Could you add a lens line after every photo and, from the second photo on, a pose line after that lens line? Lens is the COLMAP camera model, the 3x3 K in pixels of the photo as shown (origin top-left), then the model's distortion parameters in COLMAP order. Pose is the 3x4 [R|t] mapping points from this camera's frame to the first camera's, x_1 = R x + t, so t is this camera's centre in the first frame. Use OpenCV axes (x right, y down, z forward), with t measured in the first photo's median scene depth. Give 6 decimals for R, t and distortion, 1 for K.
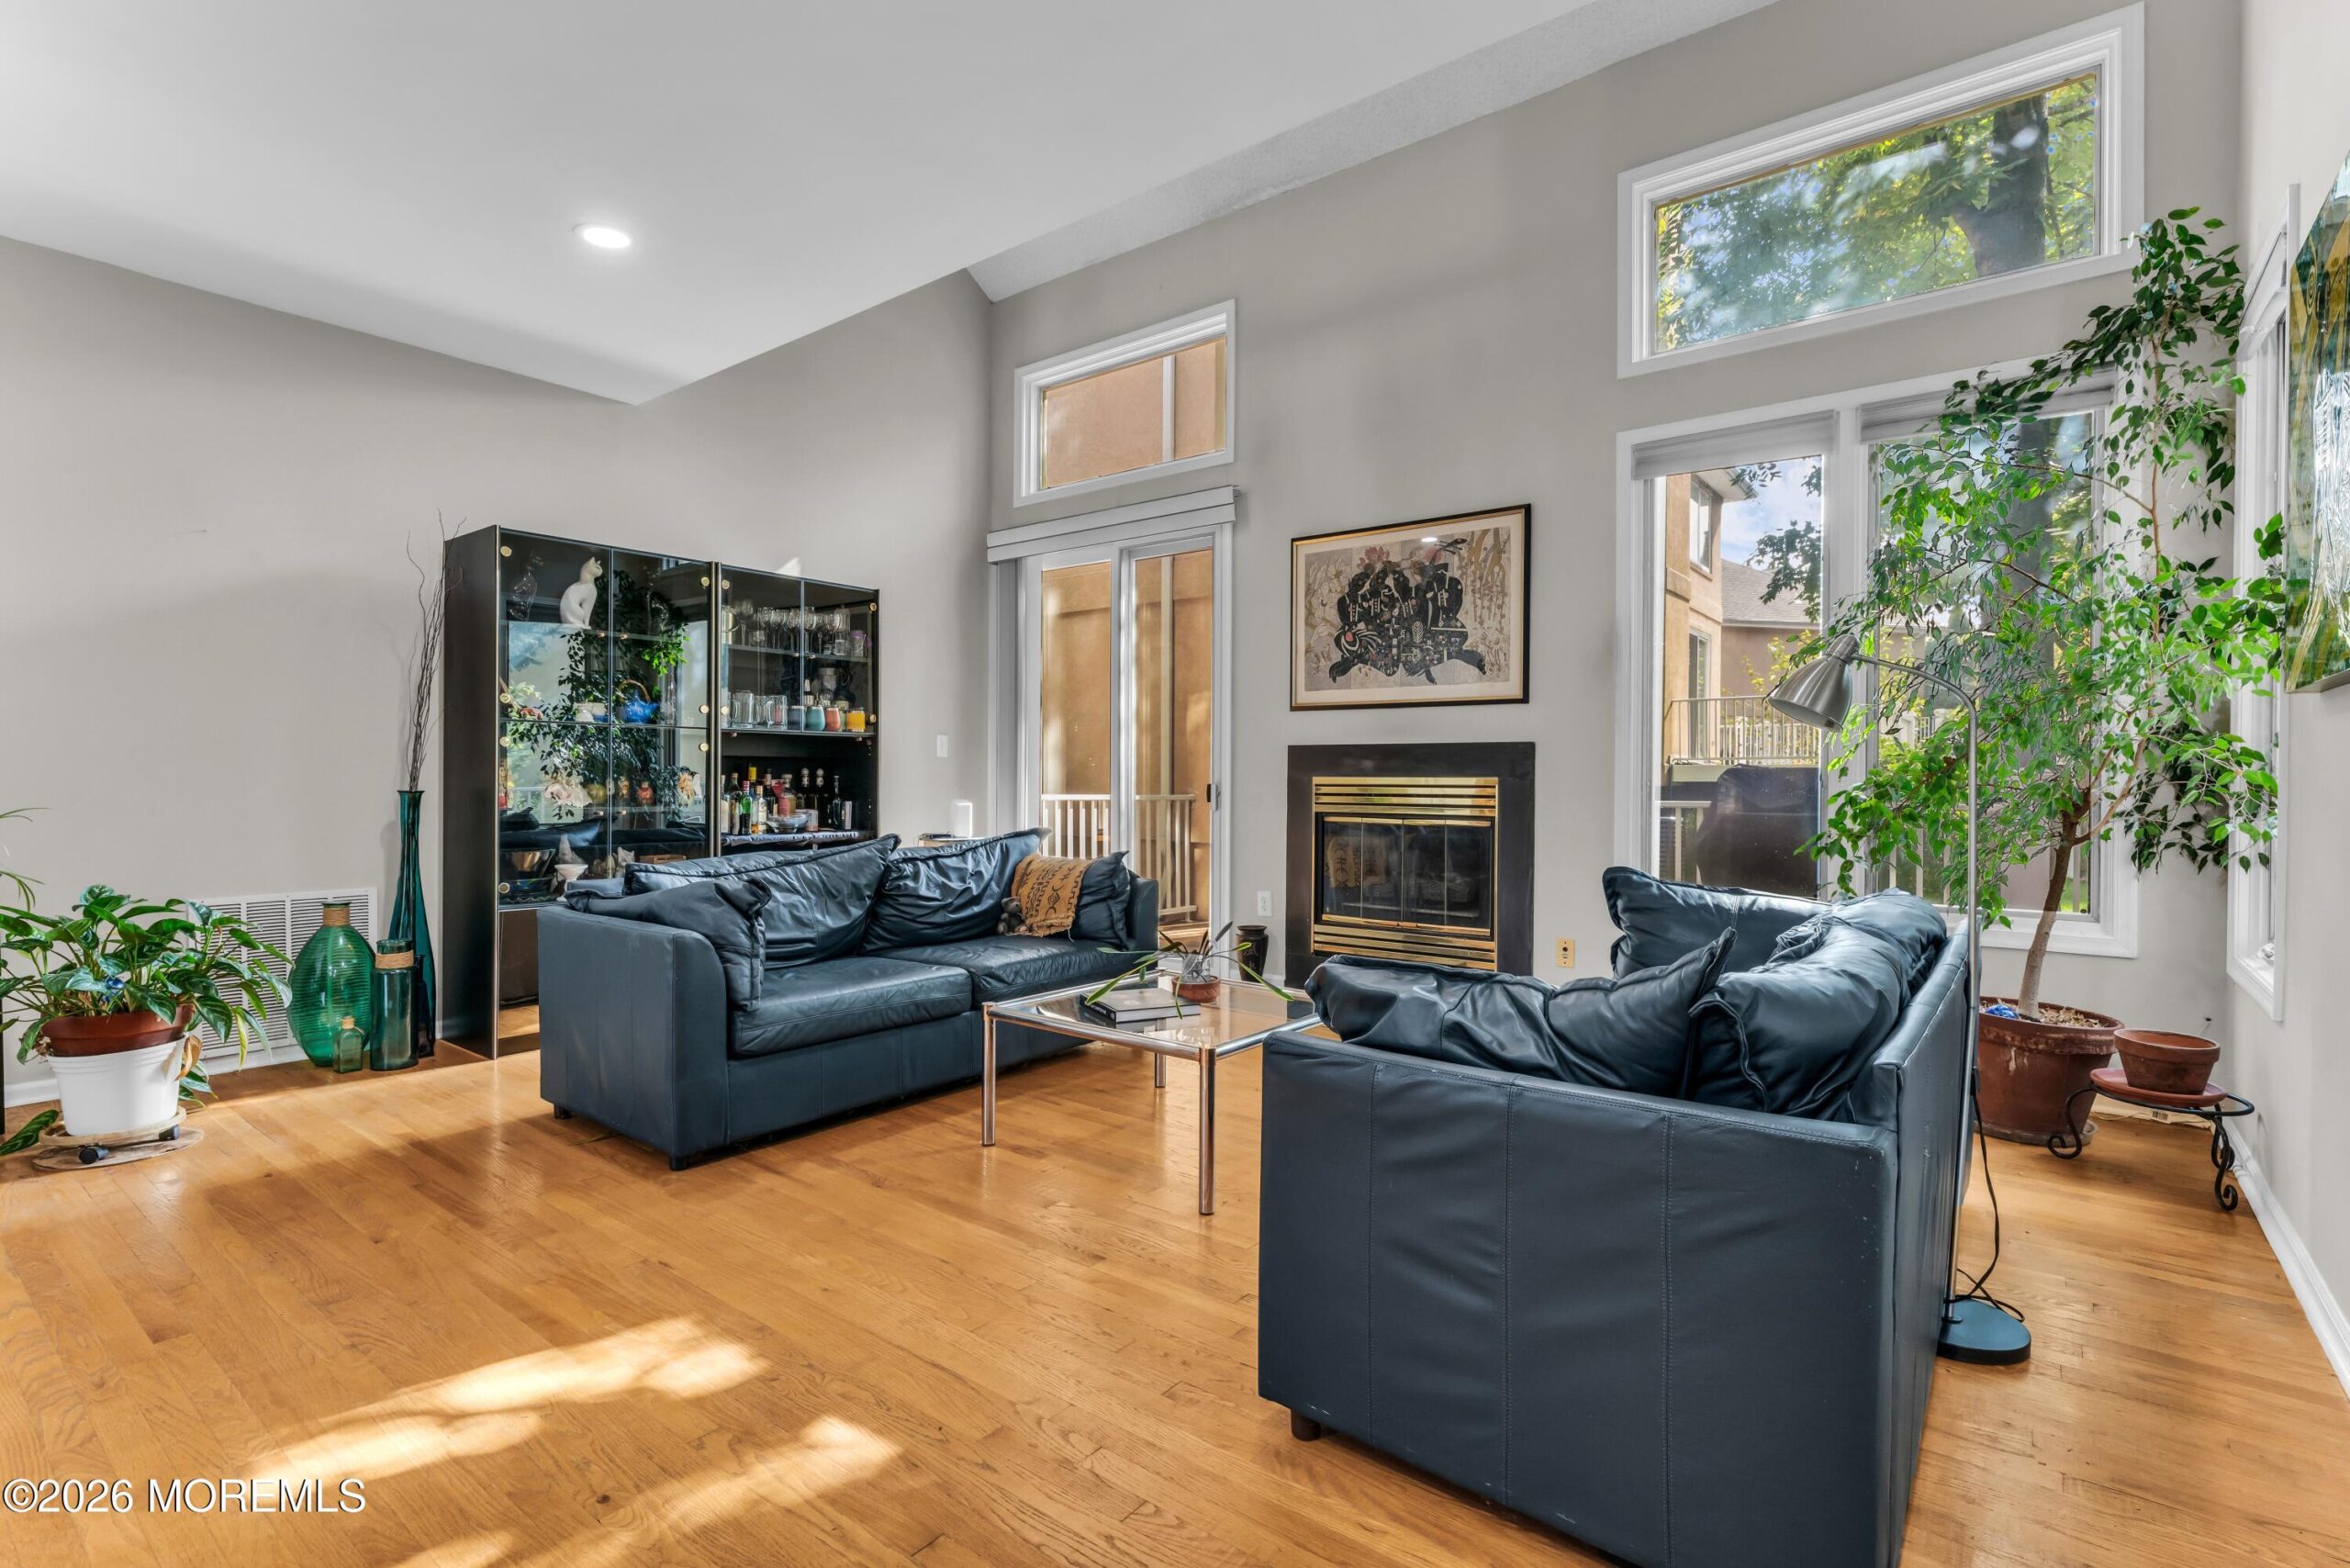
lens RADIAL K [[1099.1, 0, 1151.2], [0, 1099.1, 790.9], [0, 0, 1]] dist [-0.004074, -0.001312]
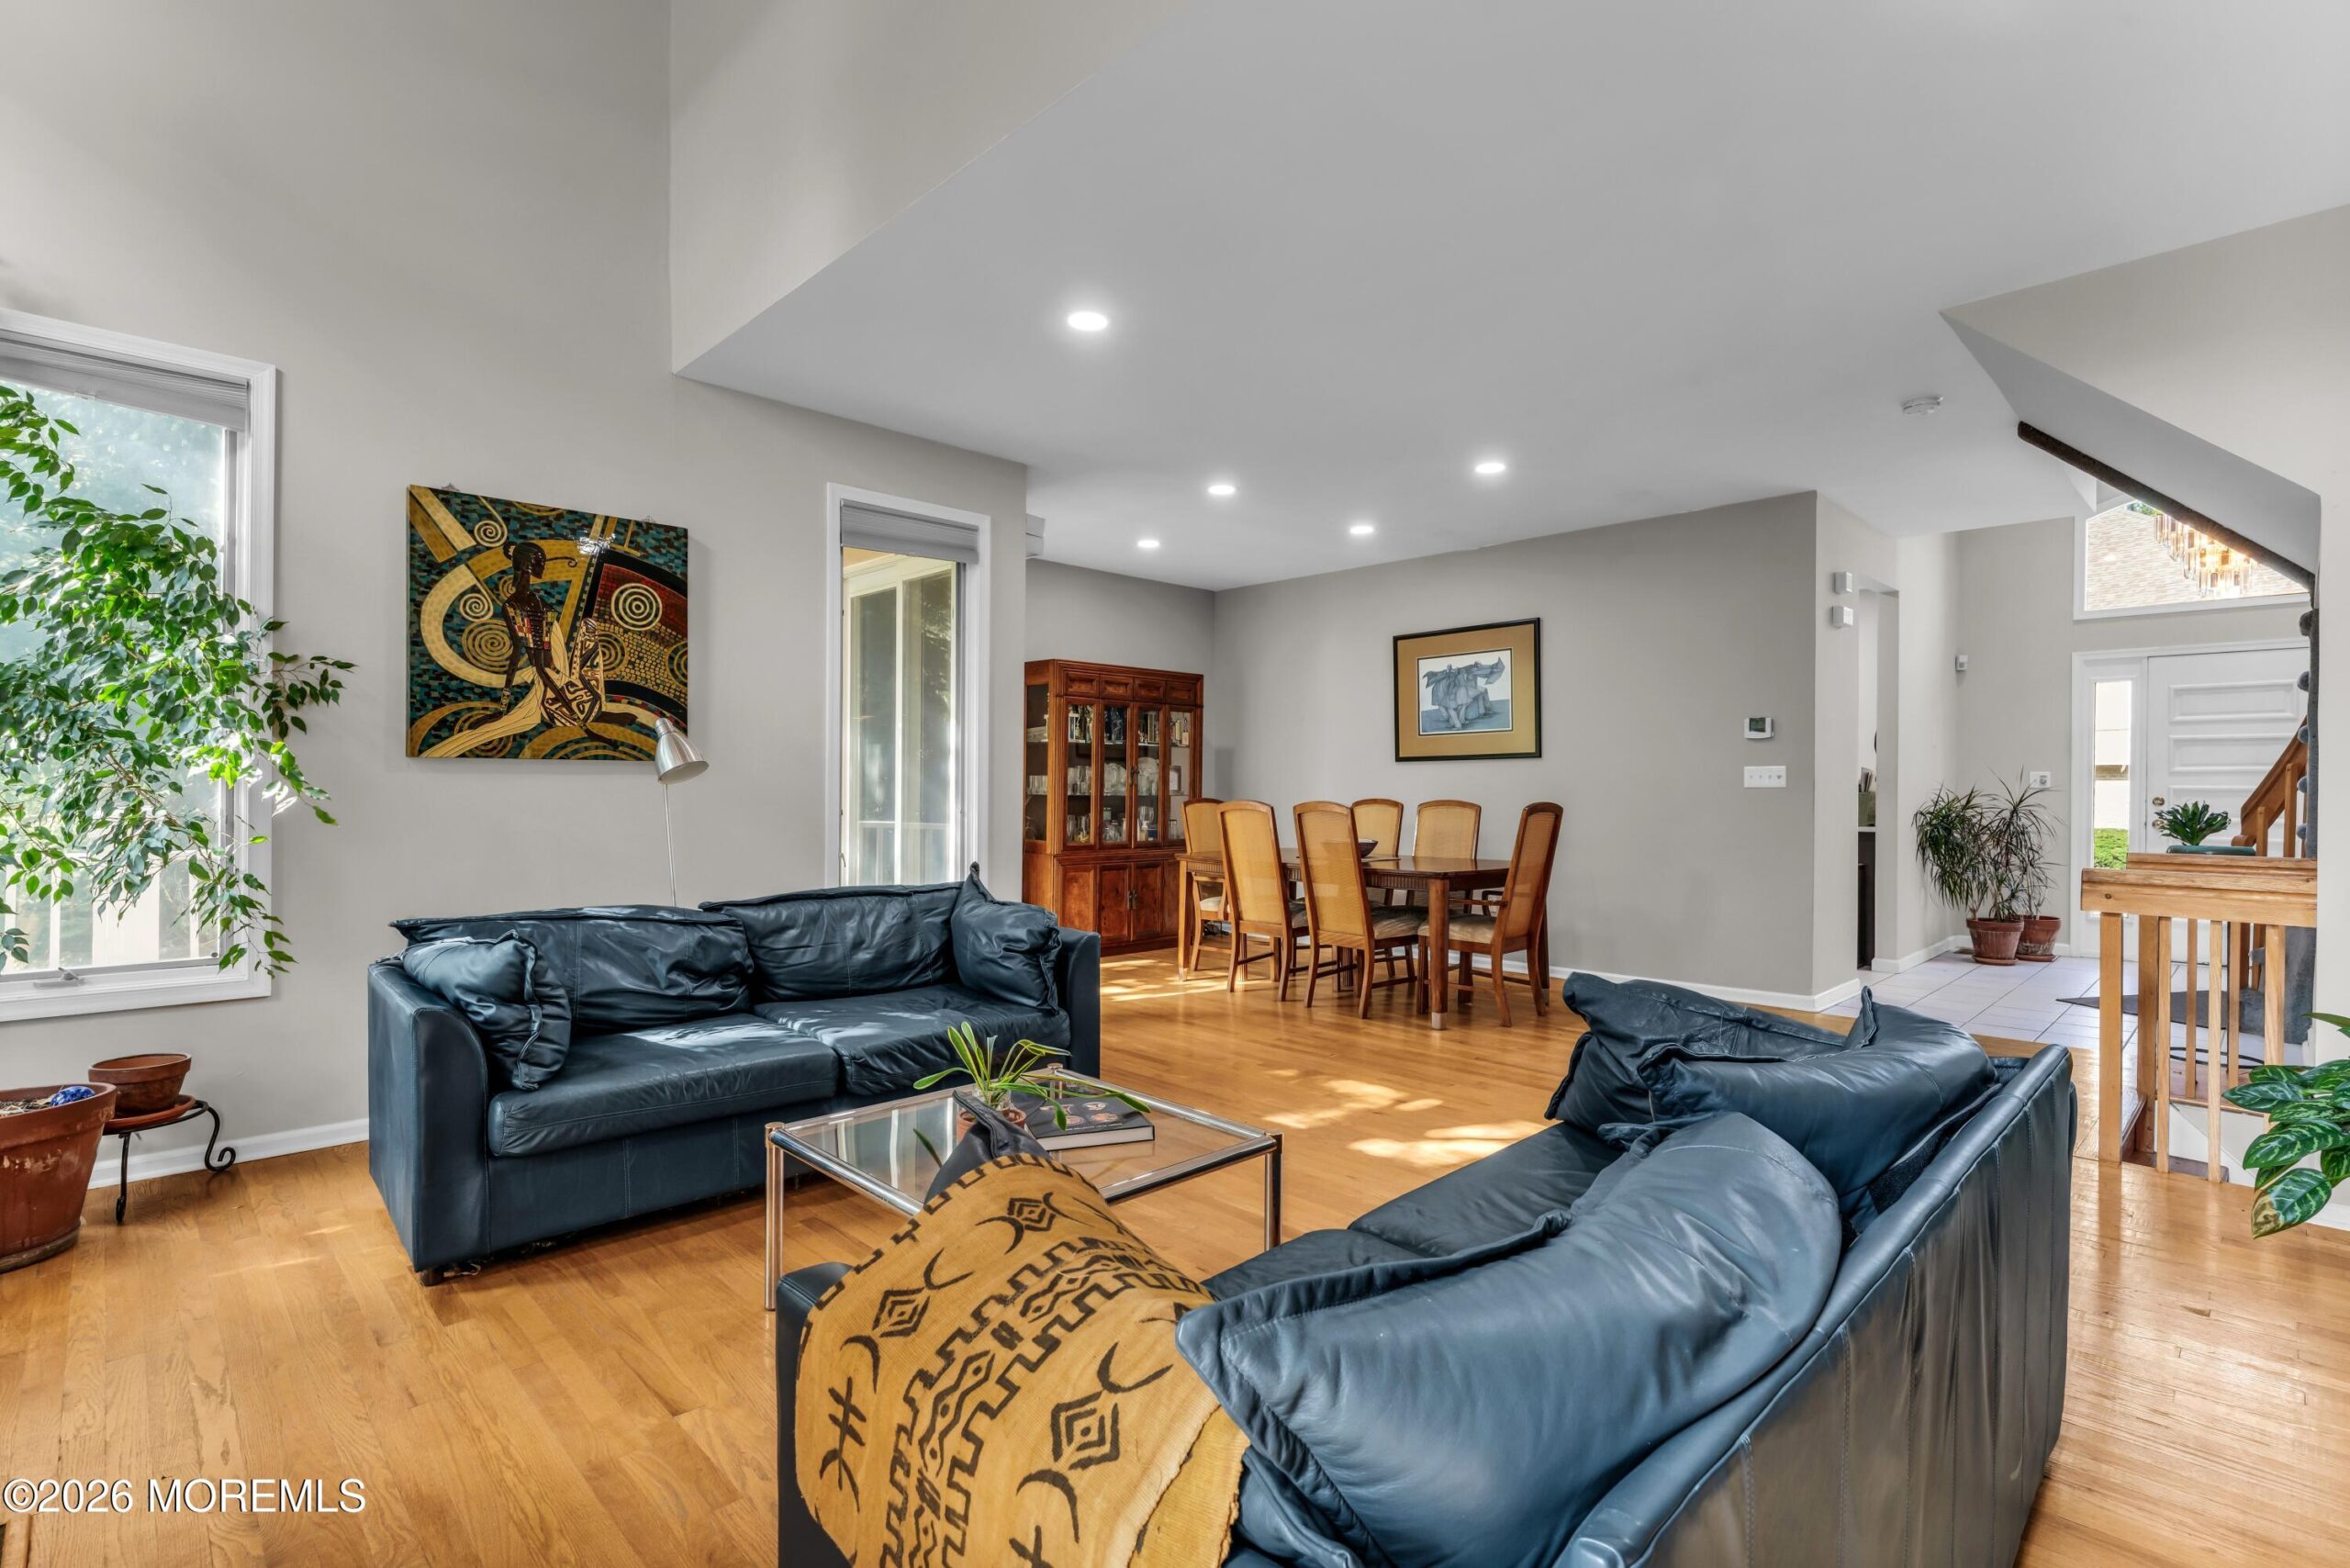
lens RADIAL K [[1099.1, 0, 1133.1], [0, 1099.1, 800.7], [0, 0, 1]] dist [-0.004074, -0.001312]
pose [[-0.985694, -0.016308, 0.167752, -0.114361], [-0.011635, 0.999517, 0.028807, -0.038268], [-0.168141, 0.026443, -0.985408, 1.109808]]
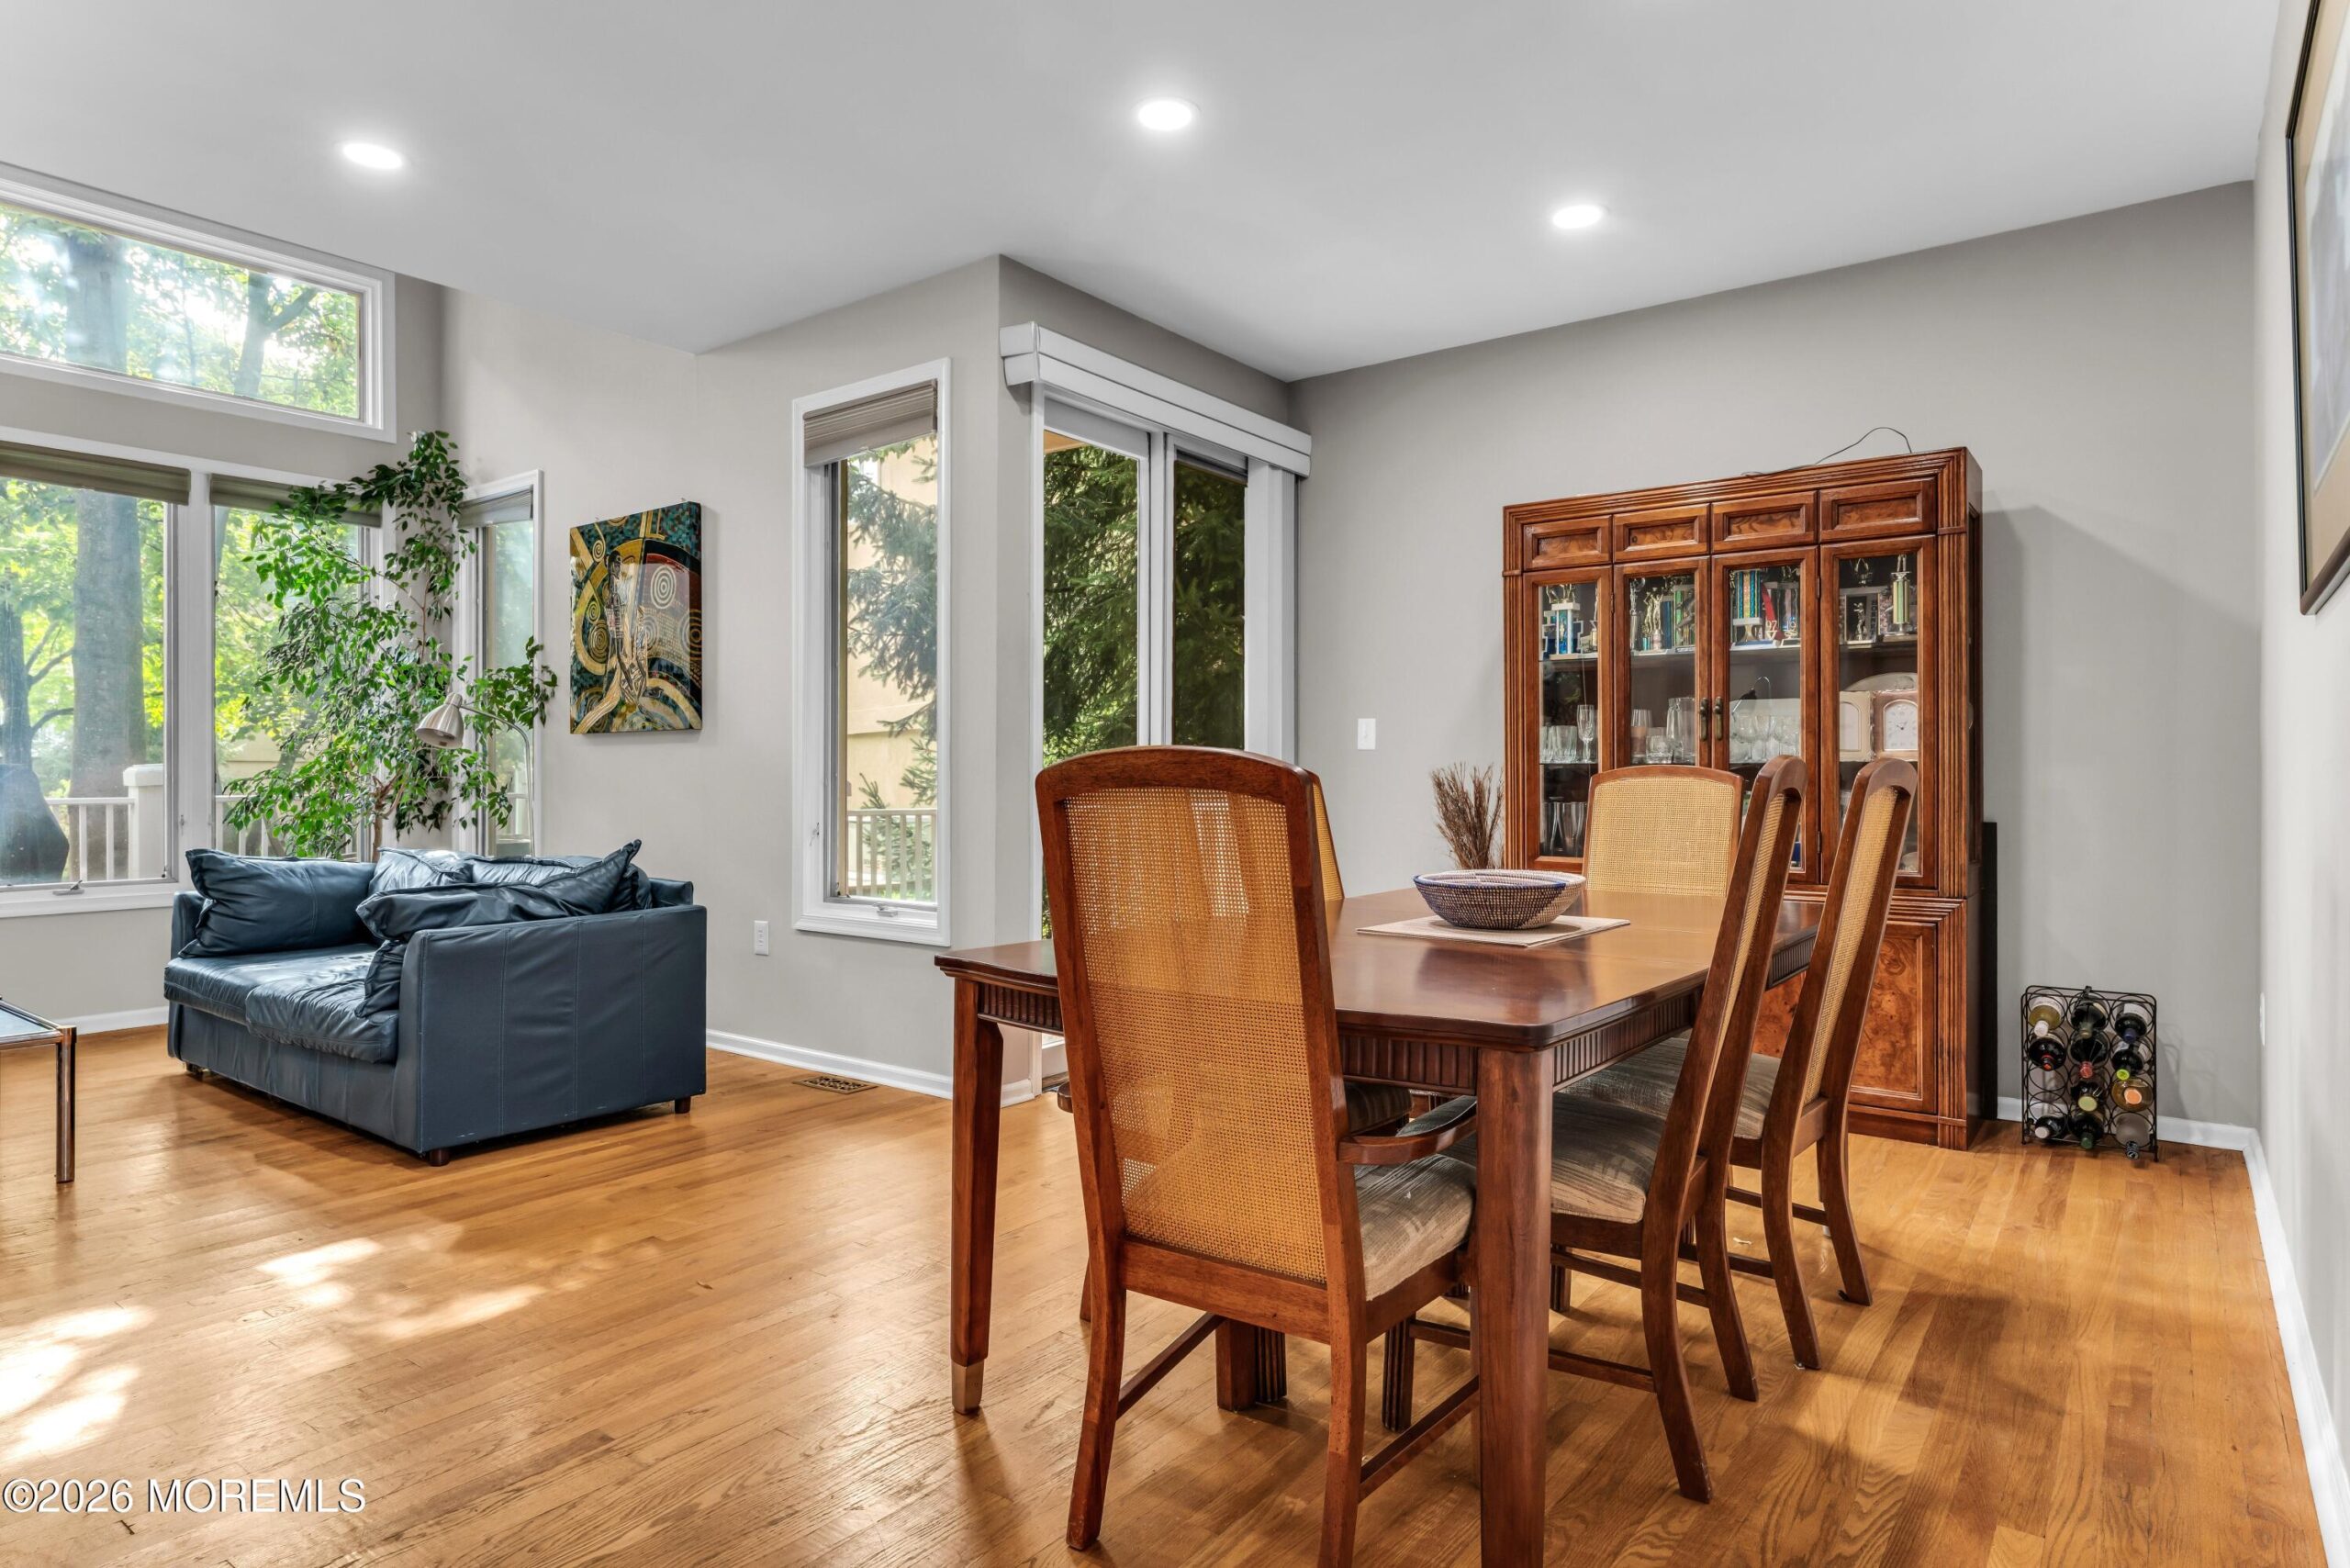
lens RADIAL K [[1293.1, 0, 1151.3], [0, 1293.1, 773.7], [0, 0, 1]] dist [0.004303, -0.003198]
pose [[-0.013649, -0.004530, 0.999897, -0.659771], [0.013723, 0.999895, 0.004718, -0.004431], [-0.999813, 0.013786, -0.013586, -0.027740]]
